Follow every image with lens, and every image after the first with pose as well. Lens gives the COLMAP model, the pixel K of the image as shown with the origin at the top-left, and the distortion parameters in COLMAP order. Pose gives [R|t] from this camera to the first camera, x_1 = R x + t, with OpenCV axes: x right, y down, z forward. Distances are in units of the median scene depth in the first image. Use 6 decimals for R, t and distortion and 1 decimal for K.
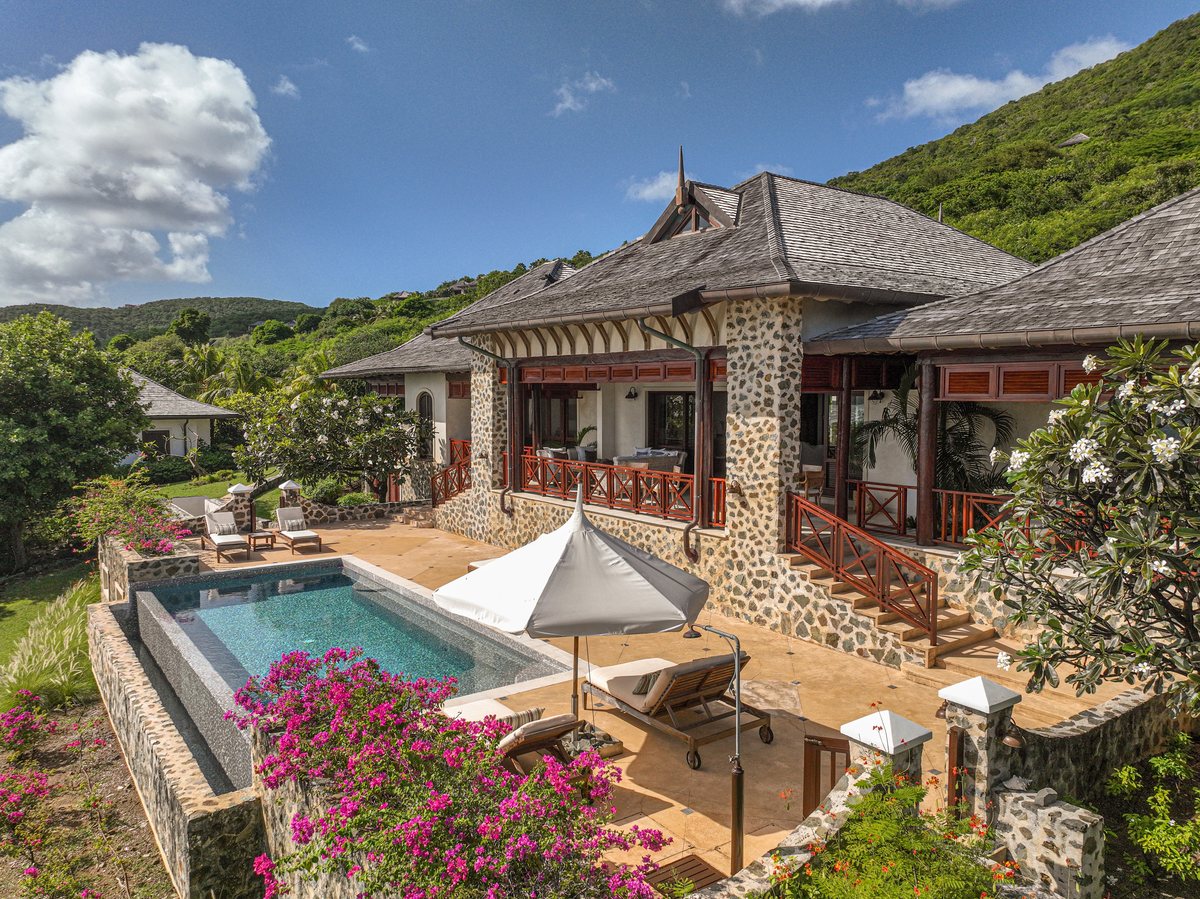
lens RADIAL K [[842.3, 0, 600.0], [0, 842.3, 449.5], [0, 0, 1]] dist [0.002849, 0.001519]
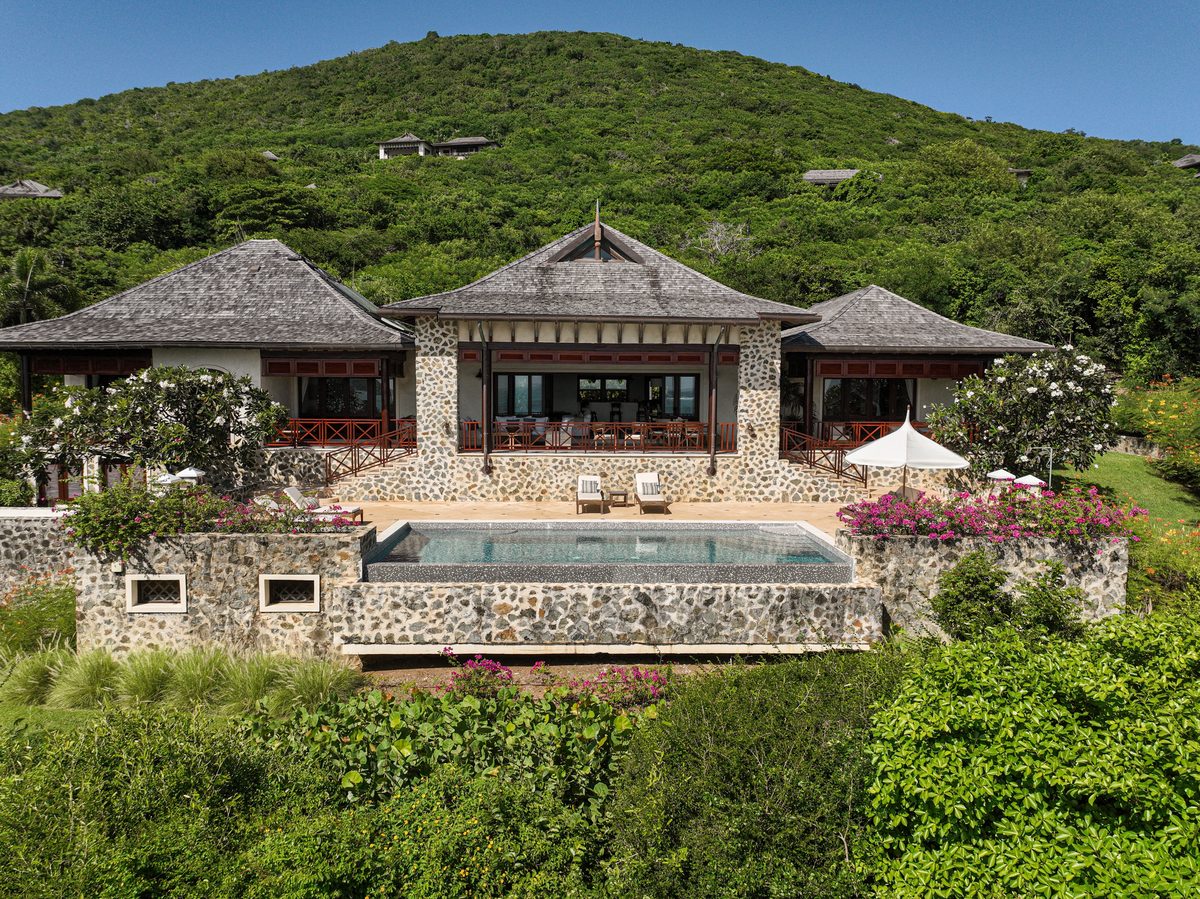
lens RADIAL K [[842.3, 0, 600.0], [0, 842.3, 449.5], [0, 0, 1]] dist [0.002849, 0.001519]
pose [[0.565323, -0.057189, 0.822885, -1.487524], [0.050794, 0.998114, 0.034471, 0.017575], [-0.823304, 0.022310, 0.567162, 0.272408]]
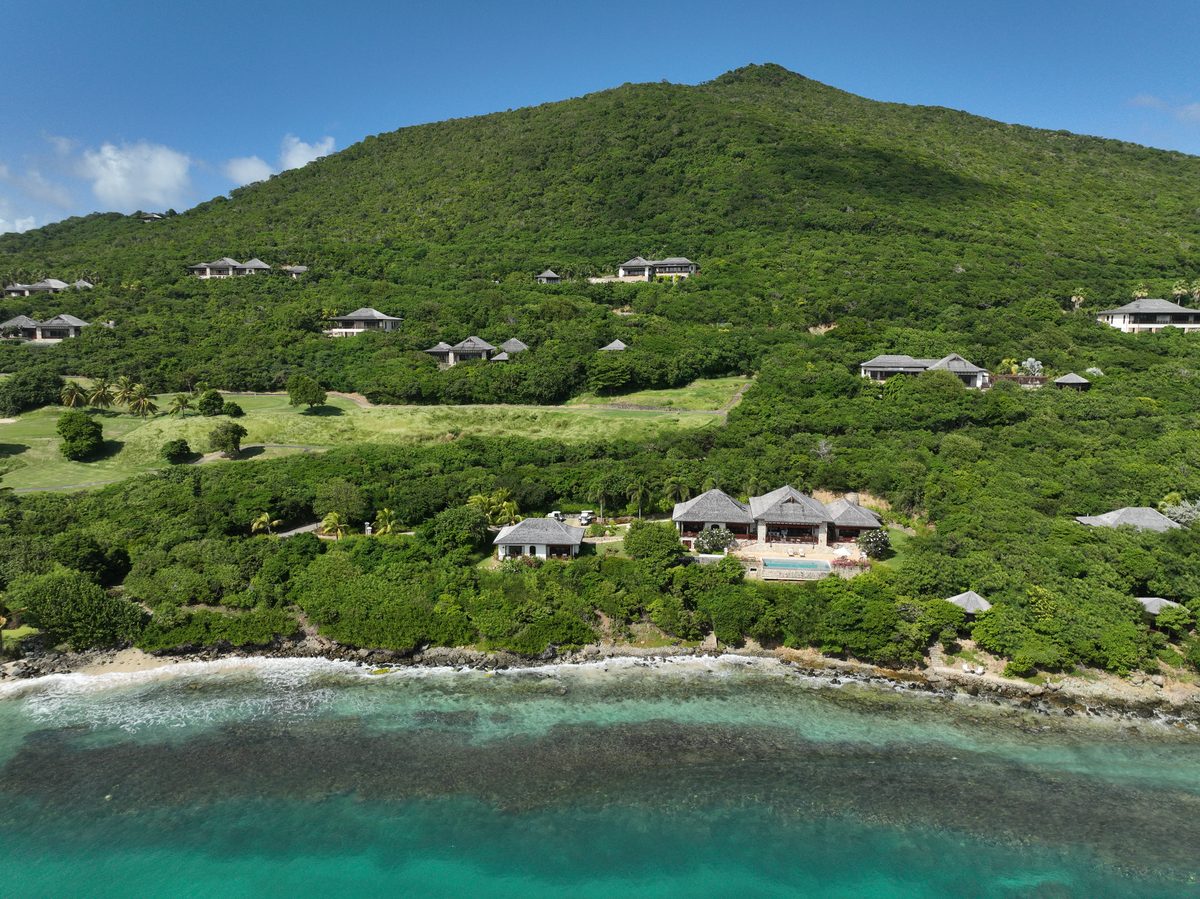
lens RADIAL K [[842.3, 0, 600.0], [0, 842.3, 449.5], [0, 0, 1]] dist [0.002849, 0.001519]
pose [[0.684922, -0.098552, 0.721921, -8.356532], [0.047053, 0.994725, 0.091152, -1.967257], [-0.727096, -0.028464, 0.685946, -3.686678]]
